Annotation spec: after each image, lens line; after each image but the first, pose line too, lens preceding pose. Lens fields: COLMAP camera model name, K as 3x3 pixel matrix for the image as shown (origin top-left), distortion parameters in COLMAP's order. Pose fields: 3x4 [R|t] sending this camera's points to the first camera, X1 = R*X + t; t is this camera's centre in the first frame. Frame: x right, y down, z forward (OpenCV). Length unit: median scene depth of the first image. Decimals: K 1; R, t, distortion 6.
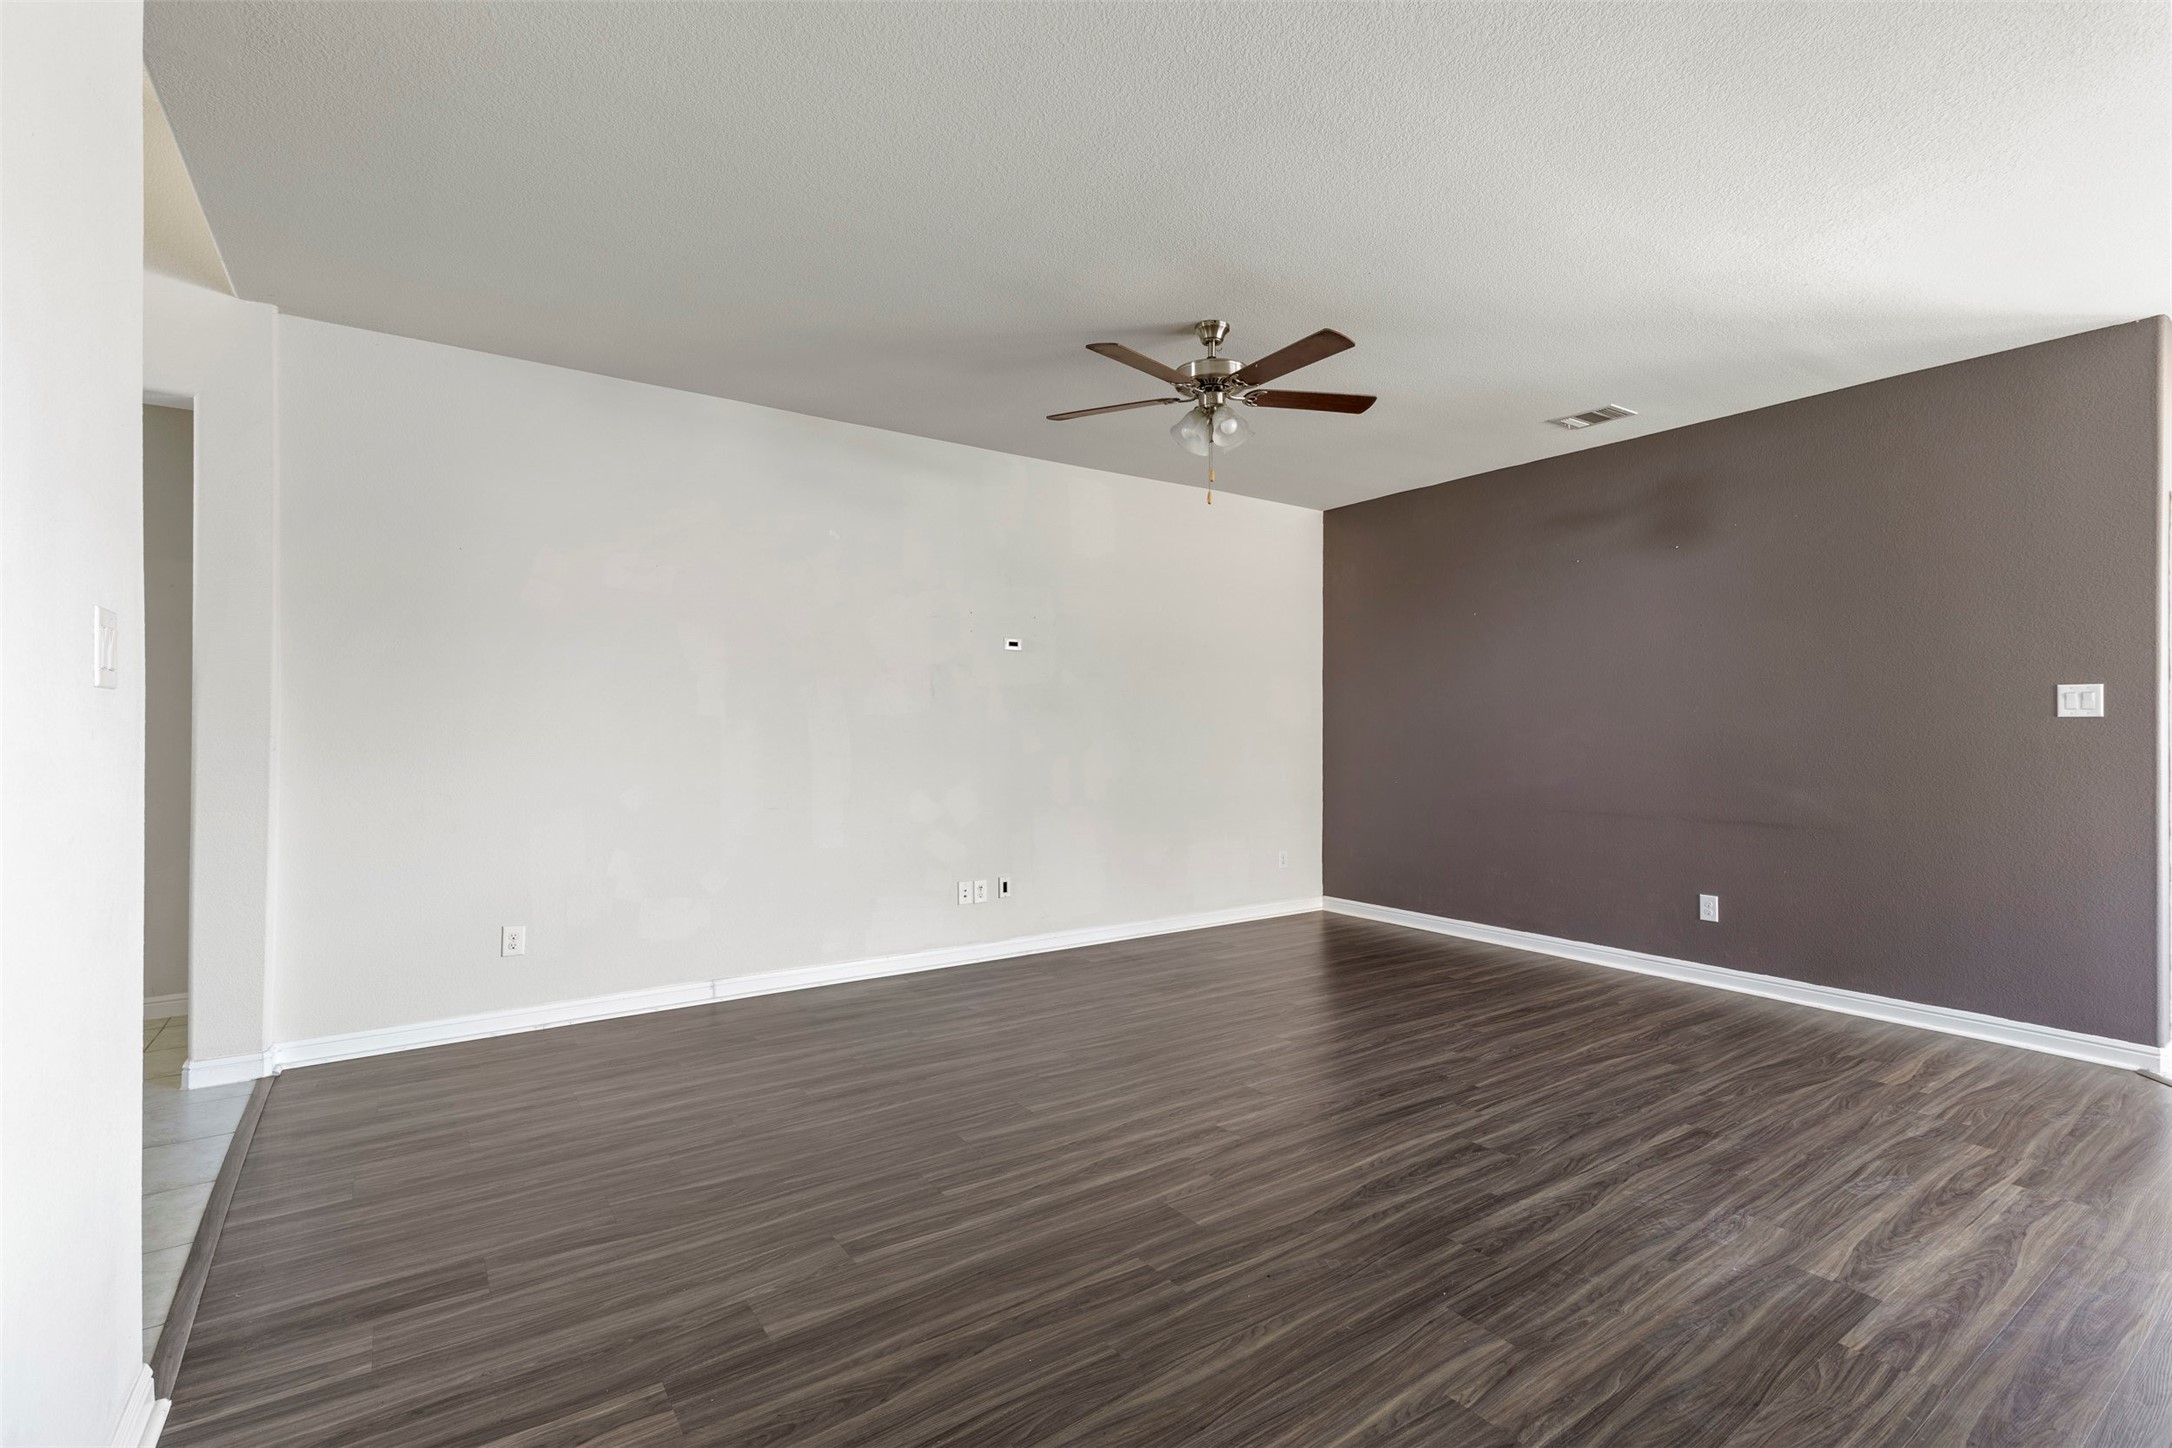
lens RADIAL K [[987.1, 0, 1085.0], [0, 987.1, 720.5], [0, 0, 1]] dist [0.001672, -0.001023]
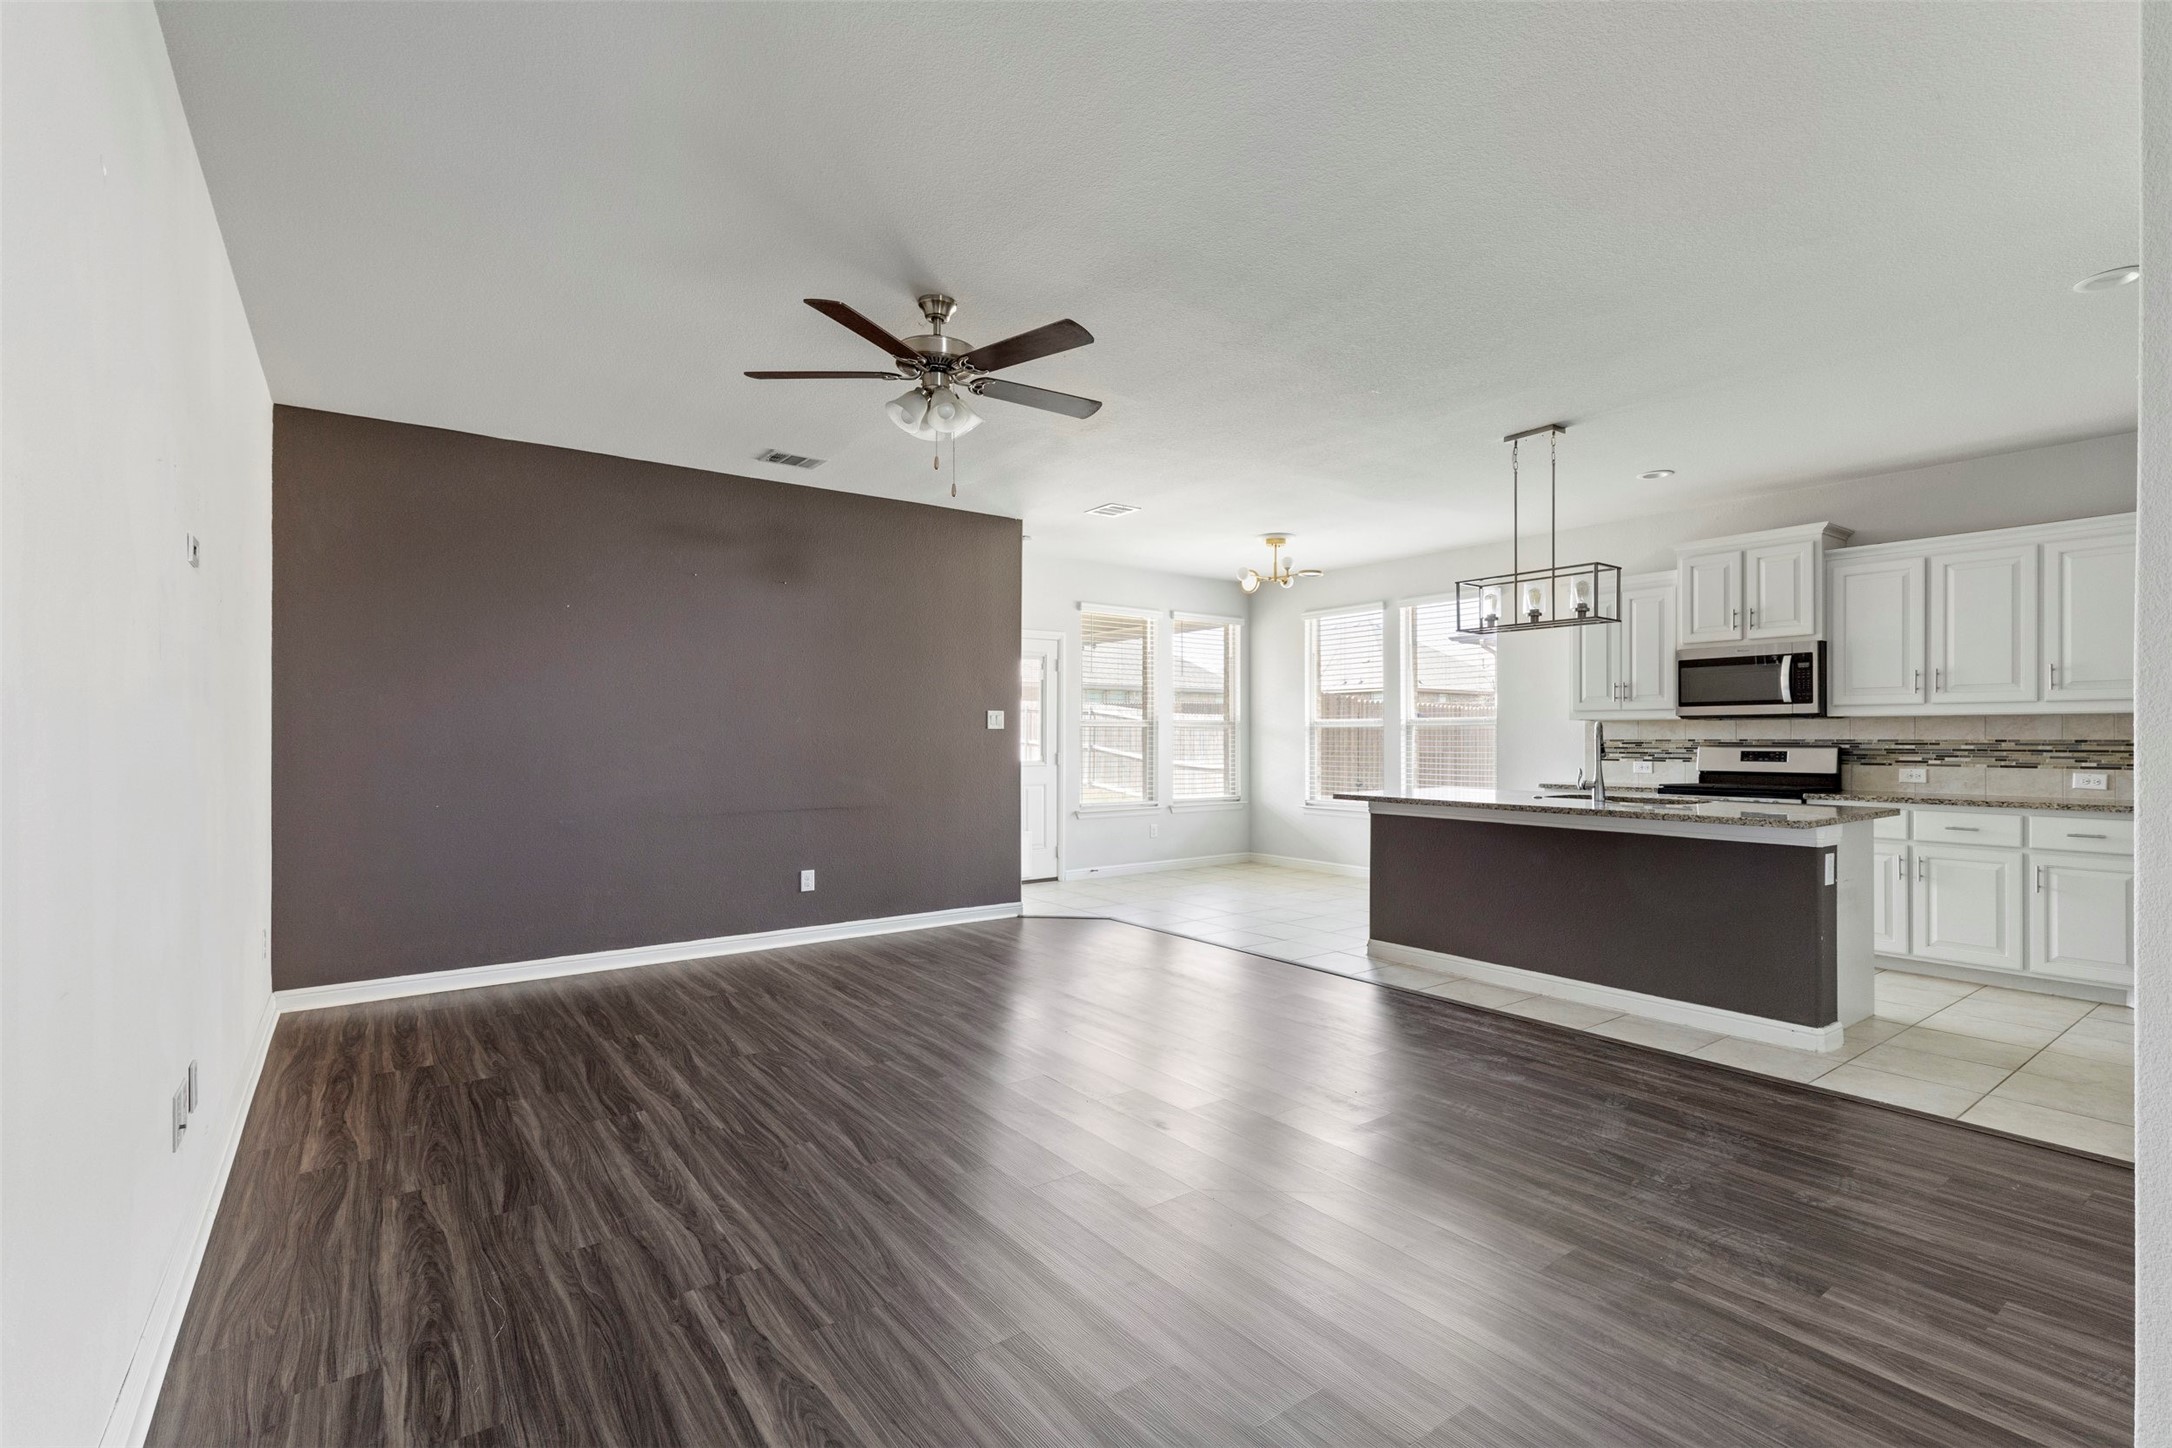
lens RADIAL K [[987.1, 0, 1092.7], [0, 987.1, 736.3], [0, 0, 1]] dist [0.001672, -0.001023]
pose [[-0.019768, -0.004145, 0.999796, -0.925970], [-0.005038, 0.999979, 0.004046, 0.001321], [-0.999792, -0.004957, -0.019789, 0.994226]]
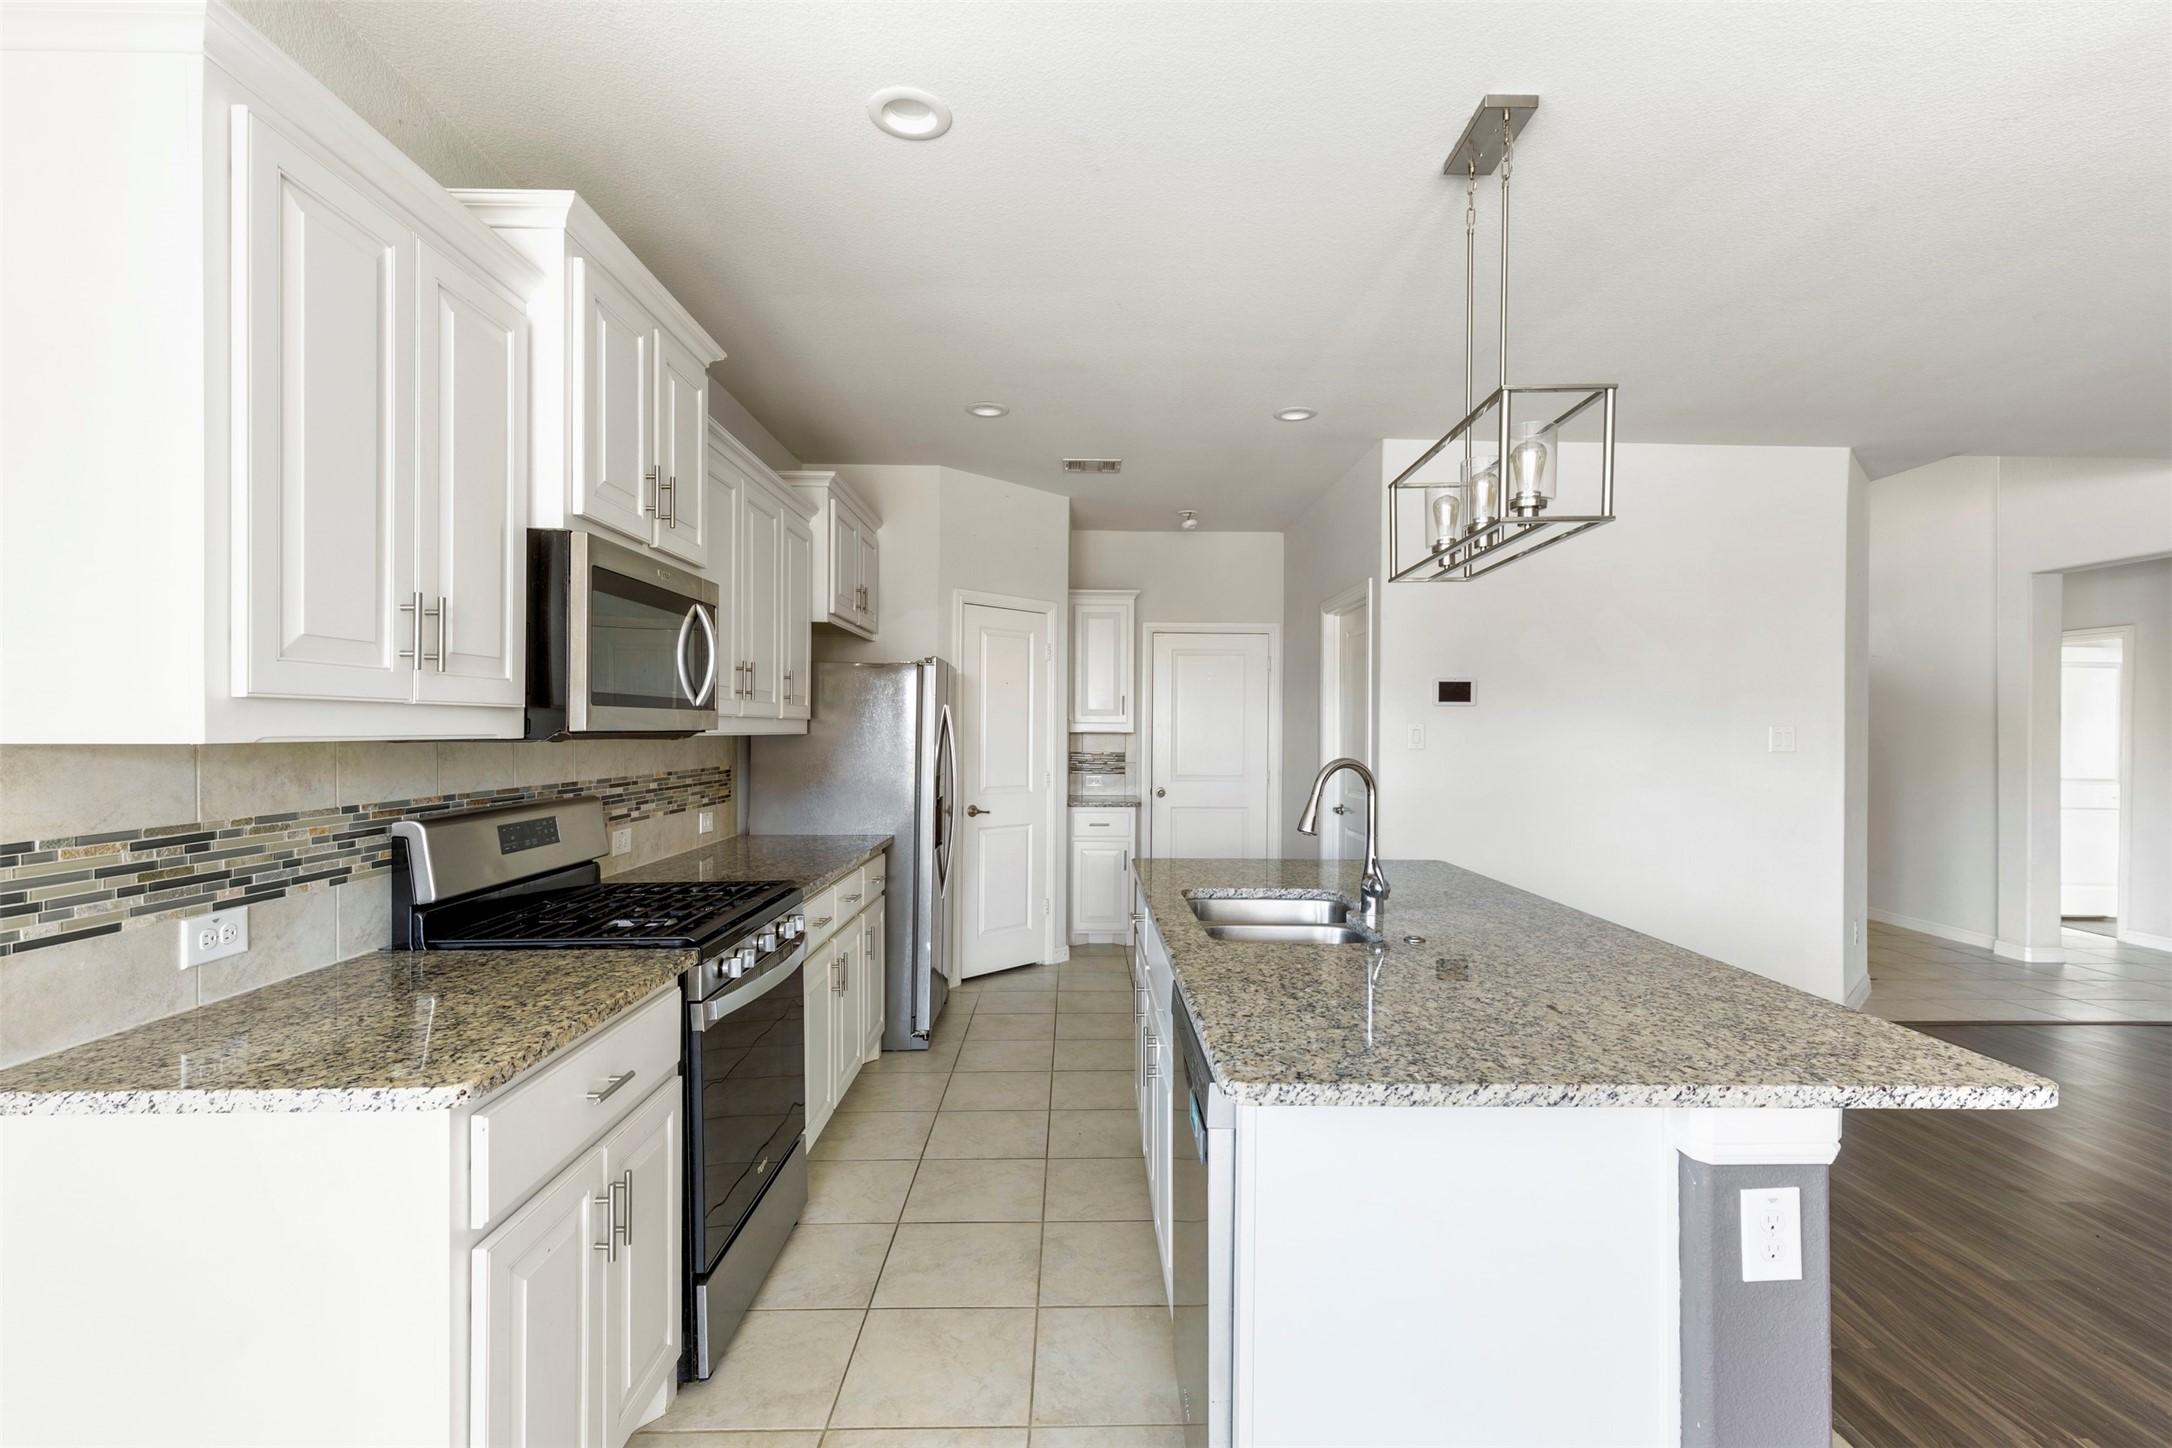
lens RADIAL K [[987.1, 0, 1100.0], [0, 987.1, 734.6], [0, 0, 1]] dist [0.001672, -0.001023]
pose [[-0.555896, -0.002510, -0.831248, 1.292486], [-0.003061, 0.999995, -0.000972, -0.034729], [0.831246, 0.002004, -0.555901, 0.451343]]
